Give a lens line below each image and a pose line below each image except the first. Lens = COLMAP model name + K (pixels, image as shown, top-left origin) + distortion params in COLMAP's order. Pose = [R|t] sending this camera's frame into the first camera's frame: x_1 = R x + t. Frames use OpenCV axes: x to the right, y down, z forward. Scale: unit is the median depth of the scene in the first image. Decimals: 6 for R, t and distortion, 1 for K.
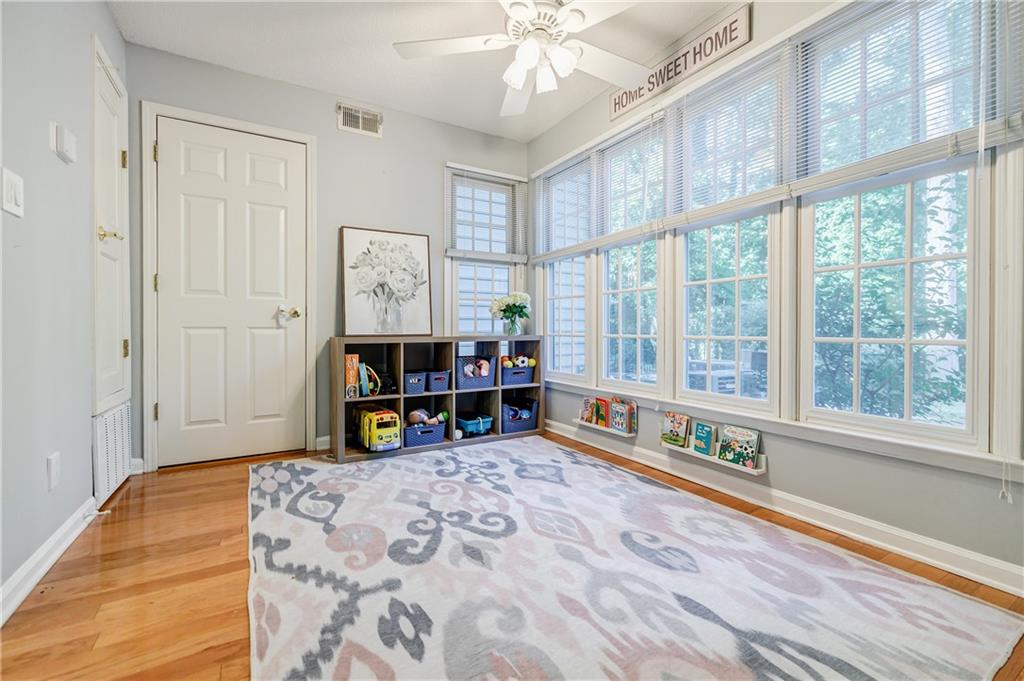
lens RADIAL K [[426.7, 0, 518.3], [0, 426.7, 333.6], [0, 0, 1]] dist [0.000477, 0.000034]
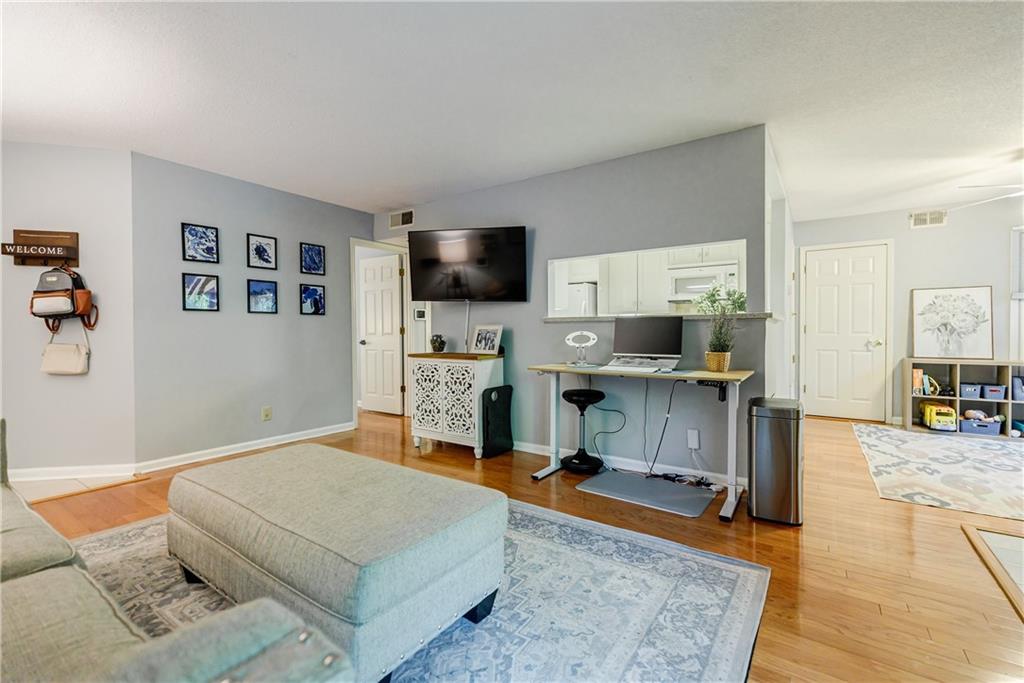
lens RADIAL K [[445.1, 0, 513.6], [0, 445.1, 334.5], [0, 0, 1]] dist [0.000410, 0.000064]
pose [[0.404913, 0.004954, -0.914342, 0.533178], [-0.006273, 0.999977, 0.002641, -0.077424], [0.914334, 0.004666, 0.404935, -1.094687]]
